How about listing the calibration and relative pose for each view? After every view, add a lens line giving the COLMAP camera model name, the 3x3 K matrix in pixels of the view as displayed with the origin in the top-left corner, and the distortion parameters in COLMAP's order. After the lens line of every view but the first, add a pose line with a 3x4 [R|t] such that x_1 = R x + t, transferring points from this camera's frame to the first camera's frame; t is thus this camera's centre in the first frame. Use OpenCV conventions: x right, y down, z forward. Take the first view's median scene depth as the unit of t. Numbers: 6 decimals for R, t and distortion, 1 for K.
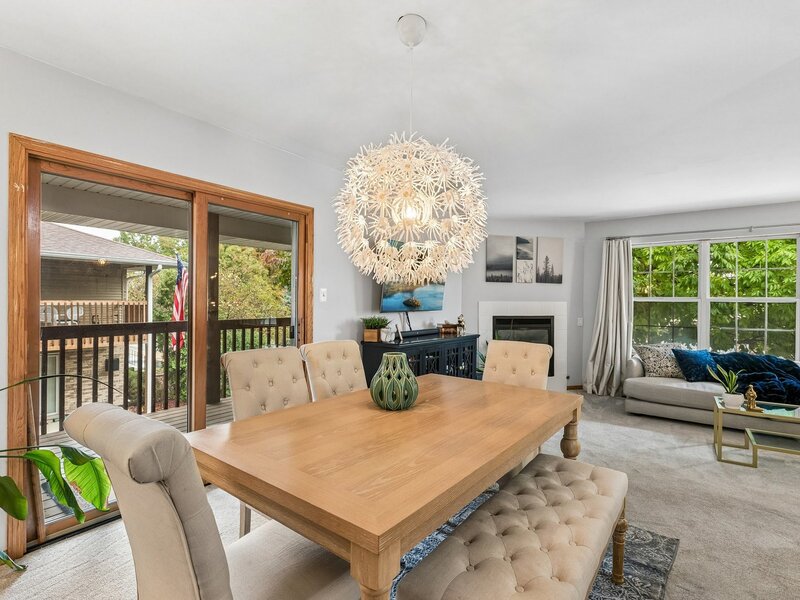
lens RADIAL K [[403.7, 0, 400.0], [0, 403.7, 300.0], [0, 0, 1]] dist [-0.000708, -0.000106]
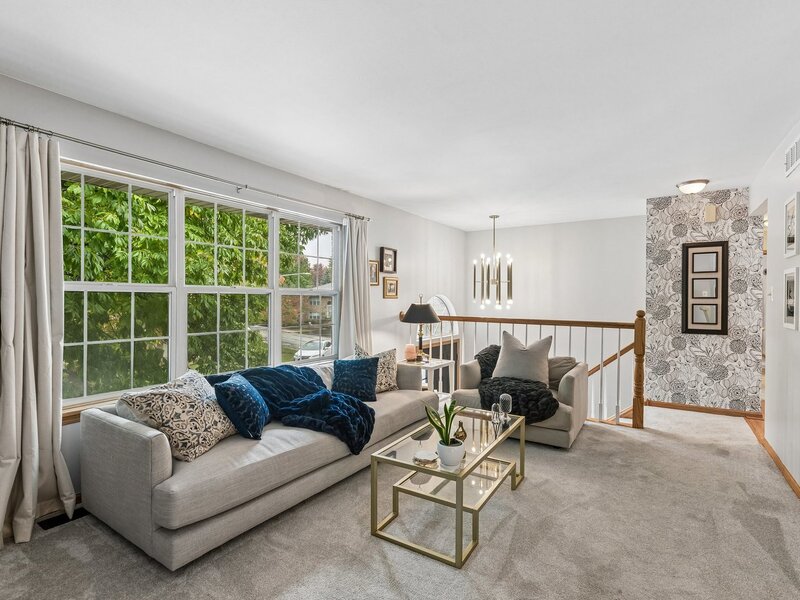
lens RADIAL K [[403.7, 0, 400.0], [0, 403.7, 300.0], [0, 0, 1]] dist [-0.000708, -0.000106]
pose [[-0.072805, 0.005680, 0.997330, 0.143863], [-0.016513, 0.999840, -0.006899, 0.013631], [-0.997209, -0.016971, -0.072699, 0.751406]]
